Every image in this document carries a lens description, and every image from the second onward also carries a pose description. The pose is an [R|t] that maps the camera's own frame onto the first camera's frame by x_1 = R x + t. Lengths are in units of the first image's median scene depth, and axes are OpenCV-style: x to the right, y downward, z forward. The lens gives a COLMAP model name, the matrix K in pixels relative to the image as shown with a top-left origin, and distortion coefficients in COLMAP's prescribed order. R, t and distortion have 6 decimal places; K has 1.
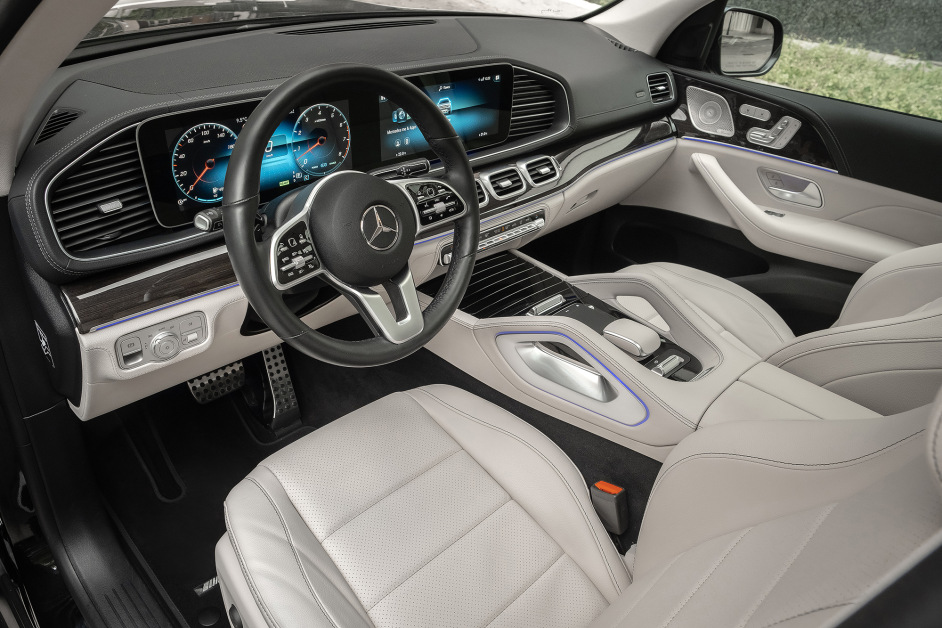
lens RADIAL K [[682.5, 0, 443.7], [0, 682.5, 329.1], [0, 0, 1]] dist [-0.020866, 0.002275]
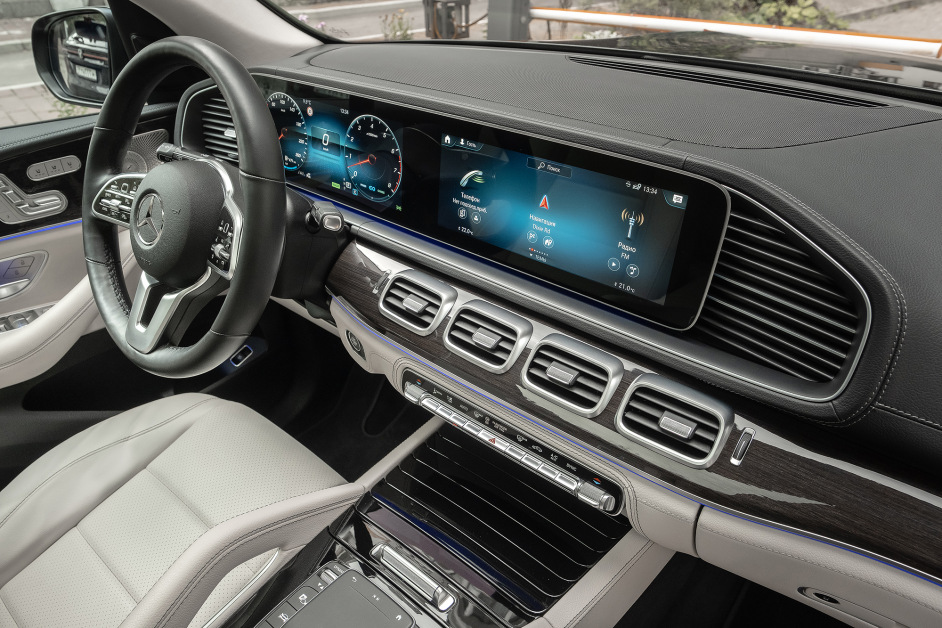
lens RADIAL K [[650.8, 0, 471.0], [0, 650.8, 314.0], [0, 0, 1]] dist [-0.017002, -0.004754]
pose [[0.090445, 0.459937, -0.883333, 0.363894], [-0.539513, 0.768170, 0.344732, -0.277493], [0.837106, 0.445390, 0.317619, 0.552201]]
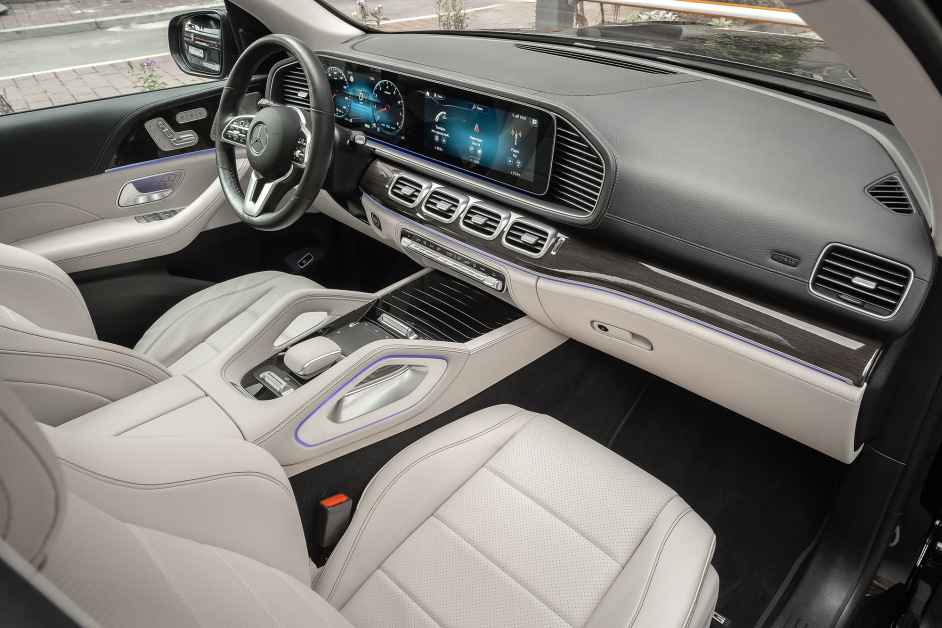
lens RADIAL K [[693.6, 0, 490.1], [0, 693.6, 330.4], [0, 0, 1]] dist [-0.007114, -0.003738]
pose [[0.017368, 0.485901, -0.873841, 0.740015], [-0.531994, 0.744482, 0.403397, -0.362757], [0.846570, 0.457873, 0.271427, 0.591979]]
